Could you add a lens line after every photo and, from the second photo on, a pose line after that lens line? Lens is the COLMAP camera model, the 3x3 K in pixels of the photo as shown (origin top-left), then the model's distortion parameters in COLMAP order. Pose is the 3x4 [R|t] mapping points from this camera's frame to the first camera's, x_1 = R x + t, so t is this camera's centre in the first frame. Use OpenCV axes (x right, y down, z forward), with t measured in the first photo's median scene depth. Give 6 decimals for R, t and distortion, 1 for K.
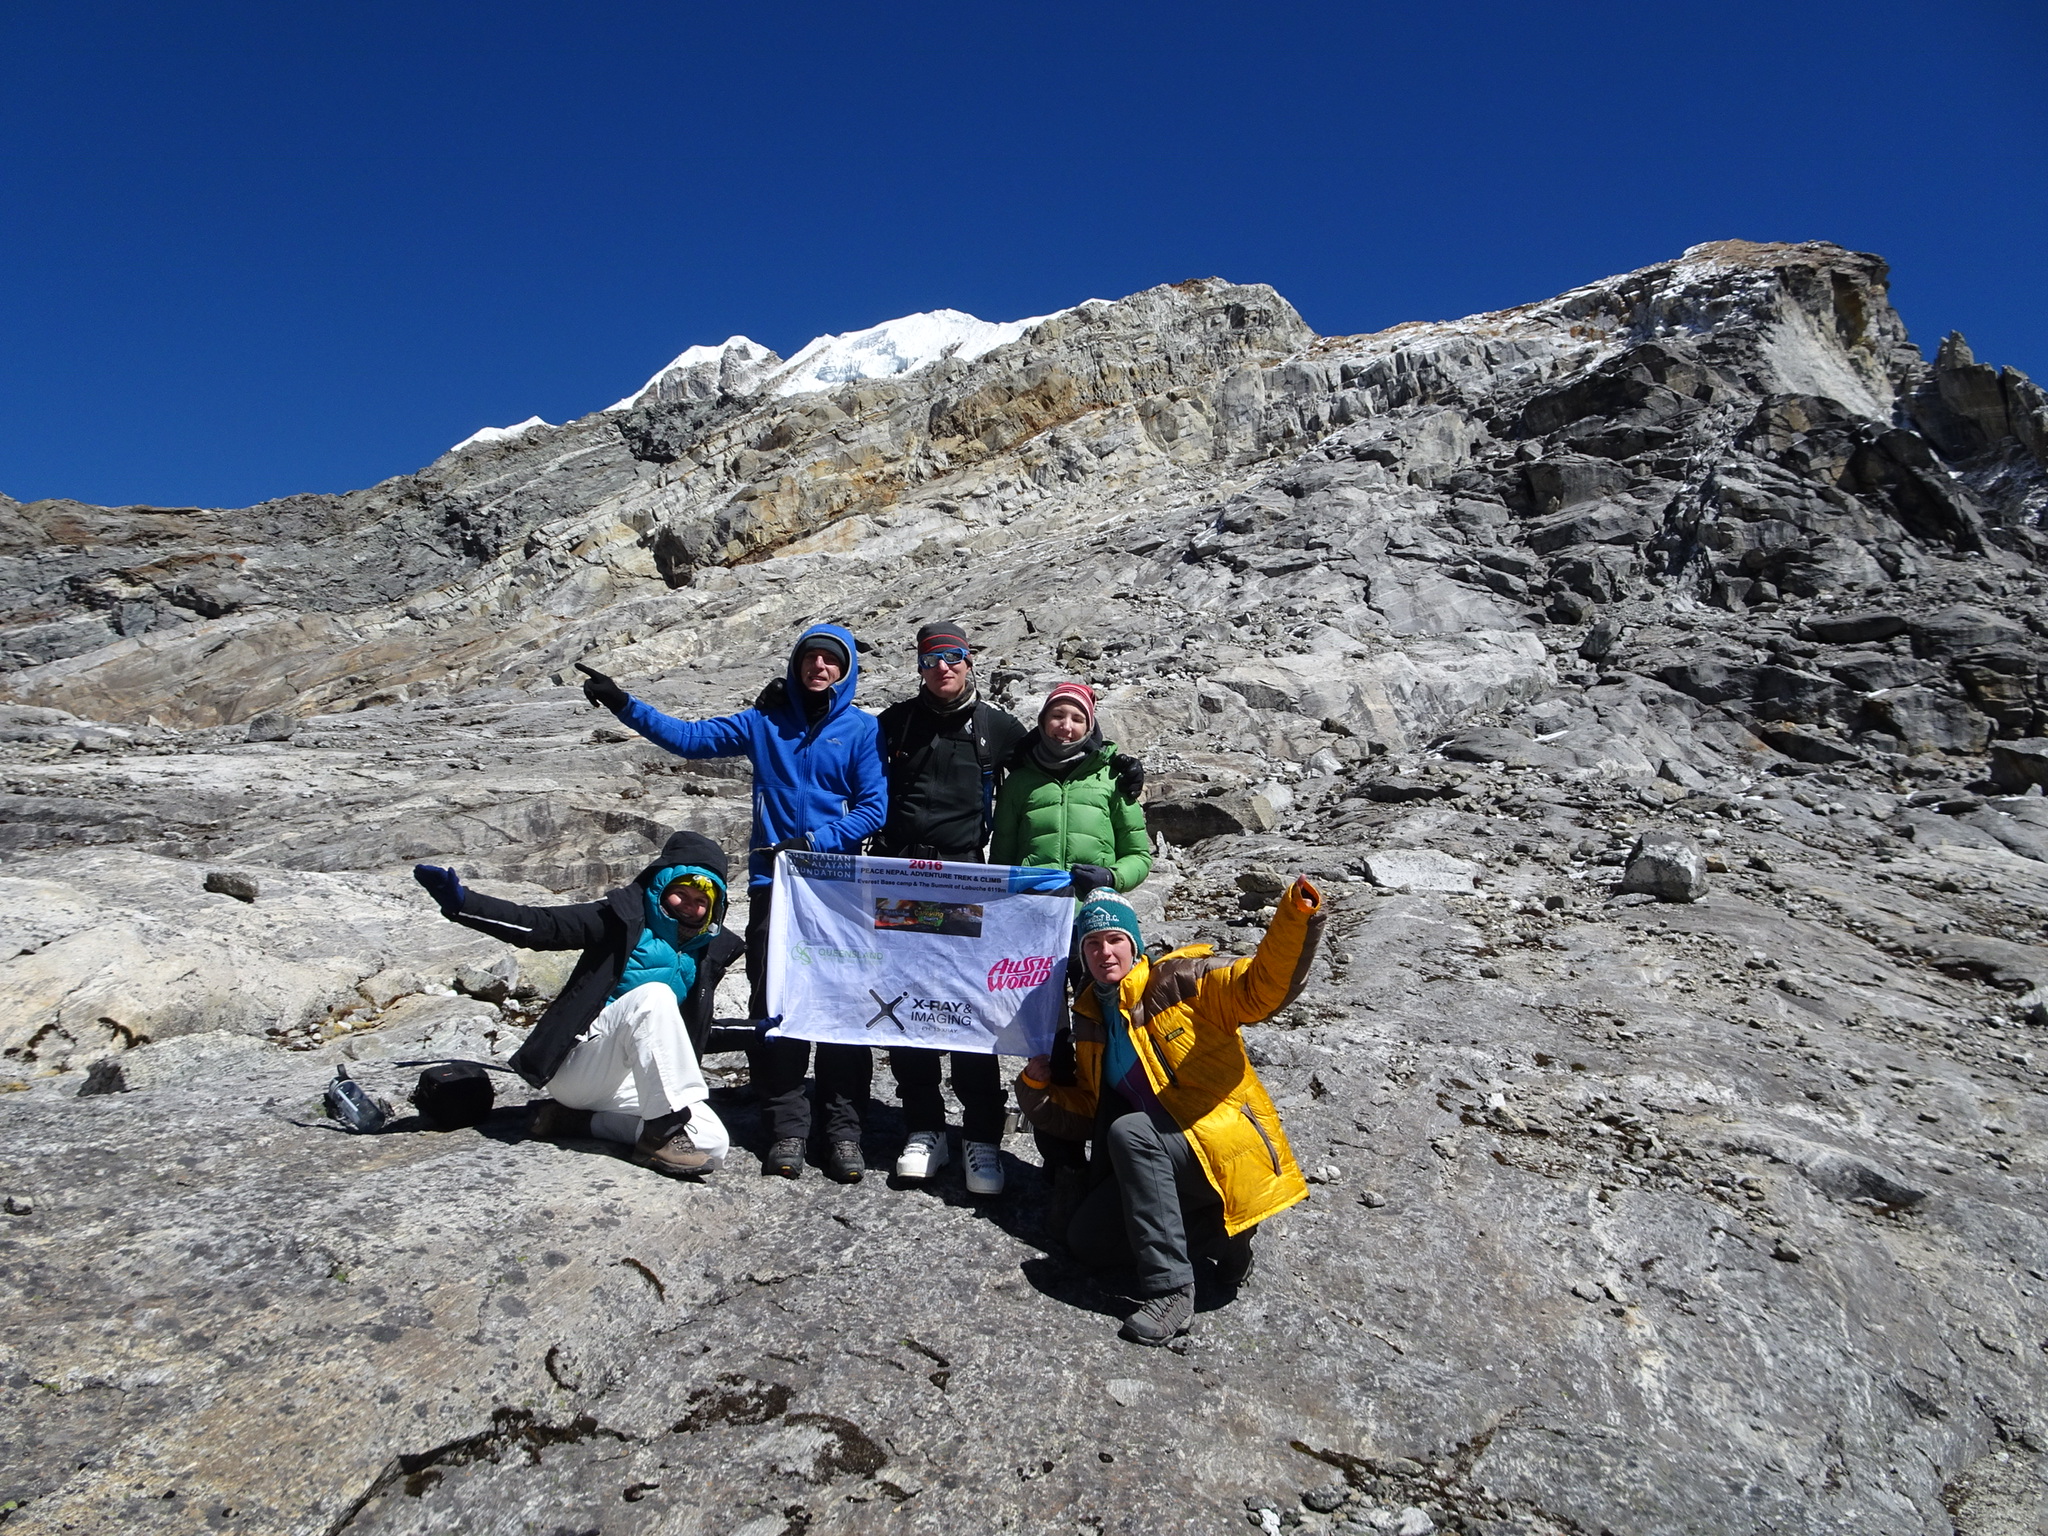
lens RADIAL K [[1493.7, 0, 1022.2], [0, 1493.7, 769.3], [0, 0, 1]] dist [0.009403, 0.004843]
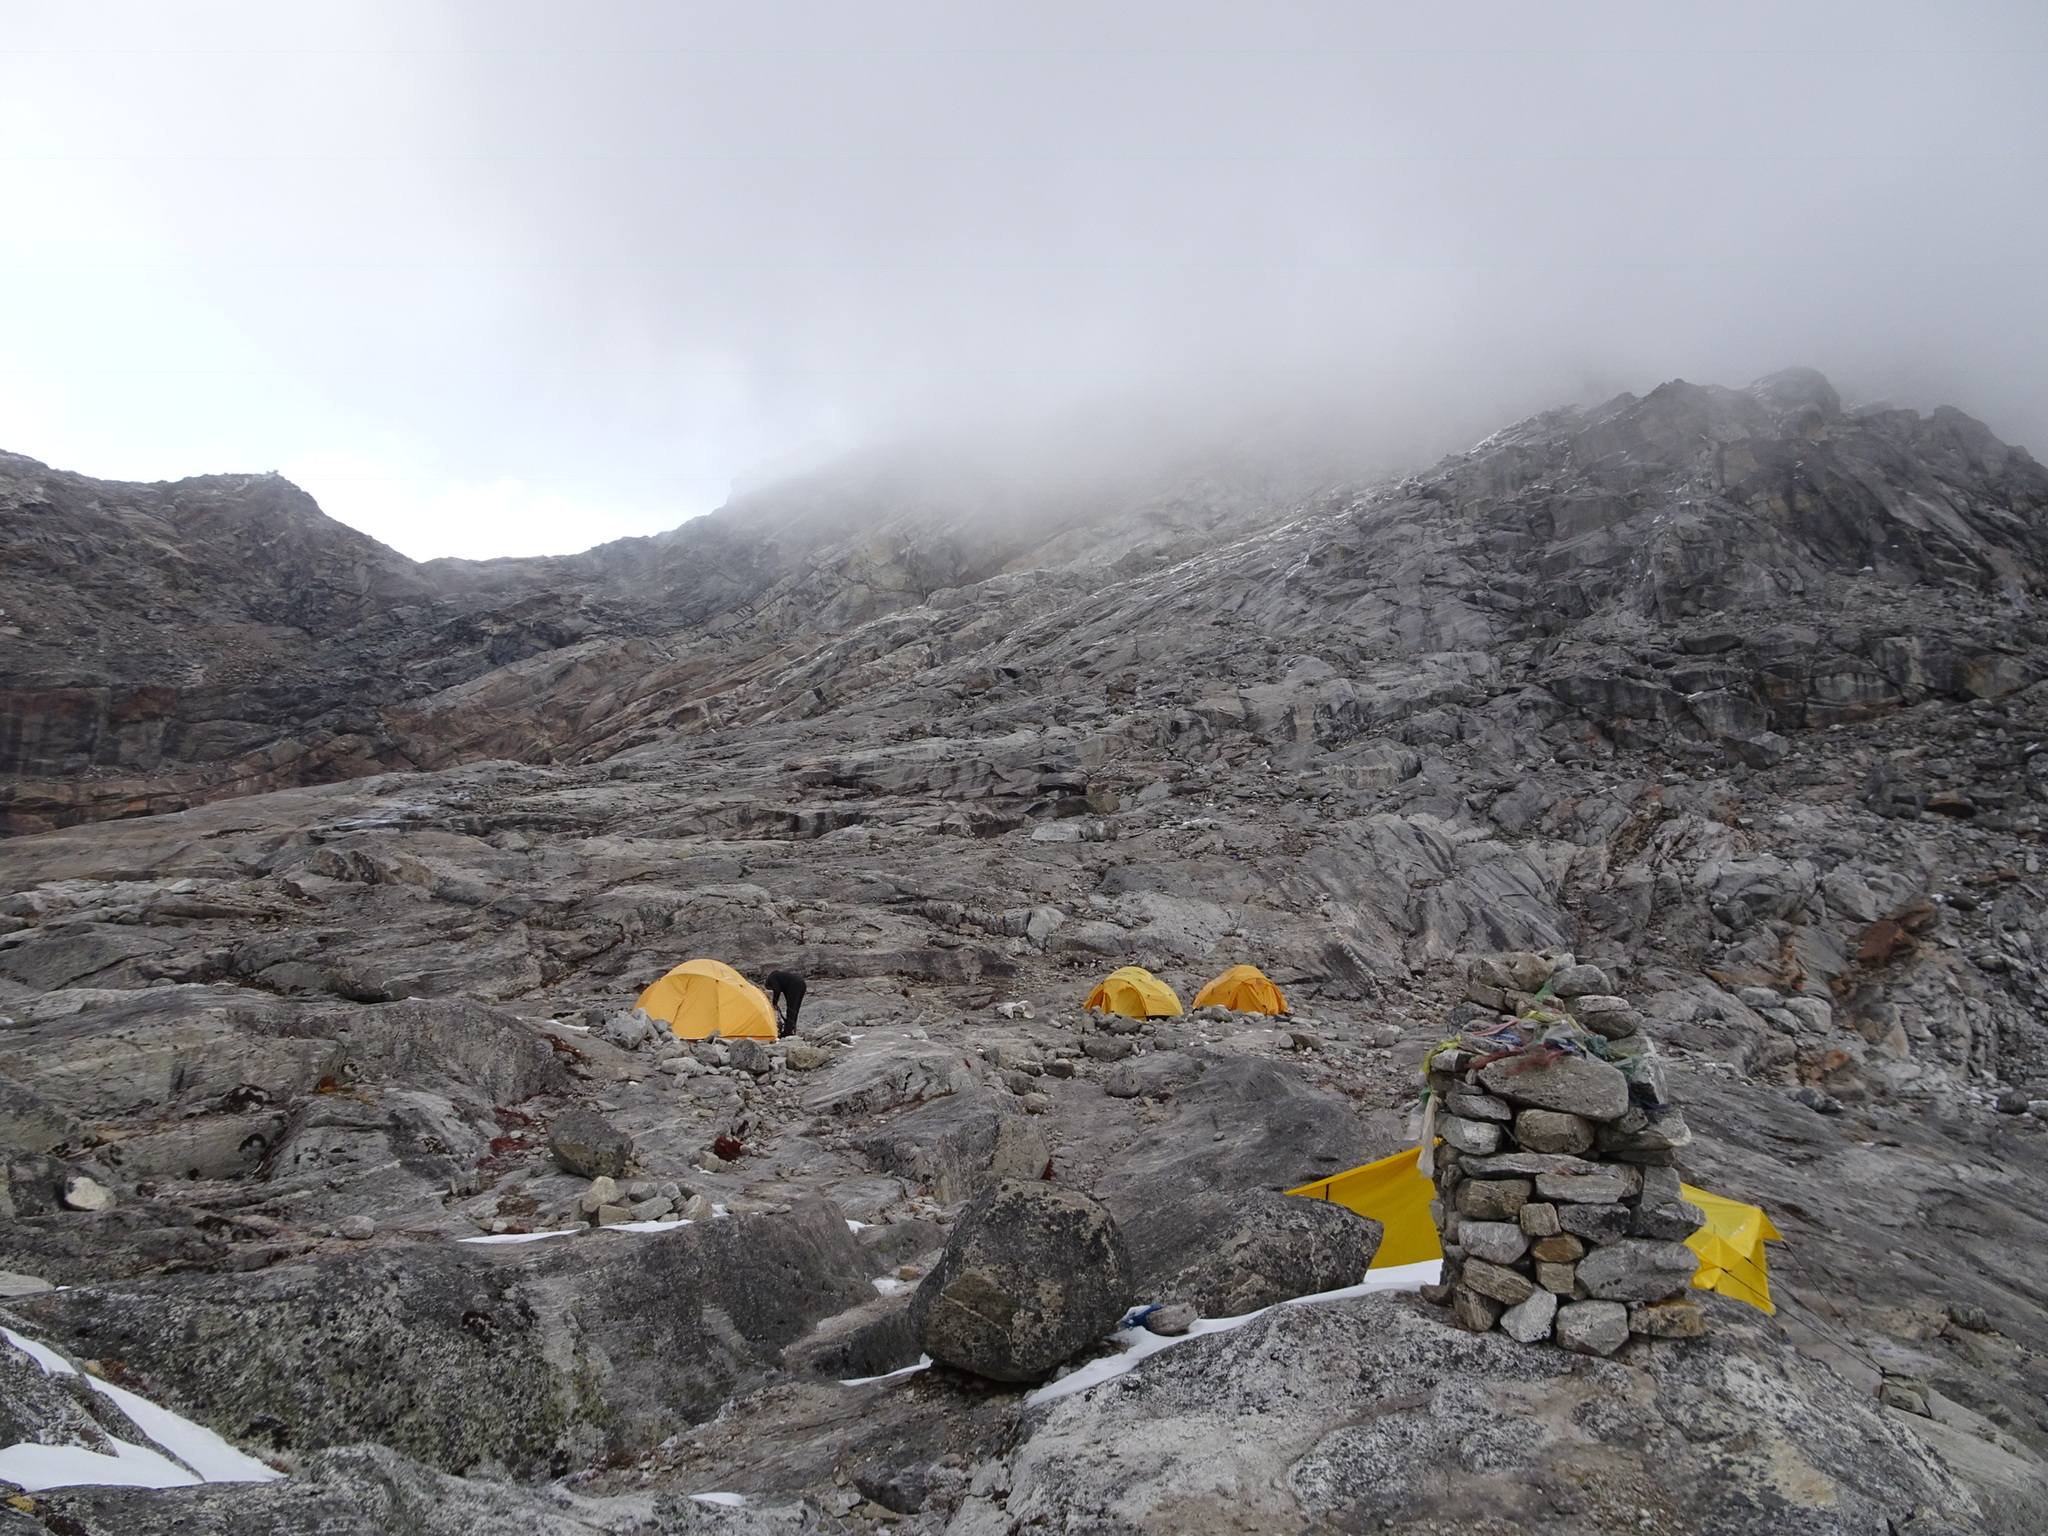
lens RADIAL K [[1435.0, 0, 1025.1], [0, 1435.0, 765.0], [0, 0, 1]] dist [-0.006586, -0.004227]
pose [[0.983431, -0.029629, -0.178846, 0.066571], [0.032497, 0.999386, 0.013126, -0.007987], [0.178347, -0.018721, 0.983790, -0.140519]]
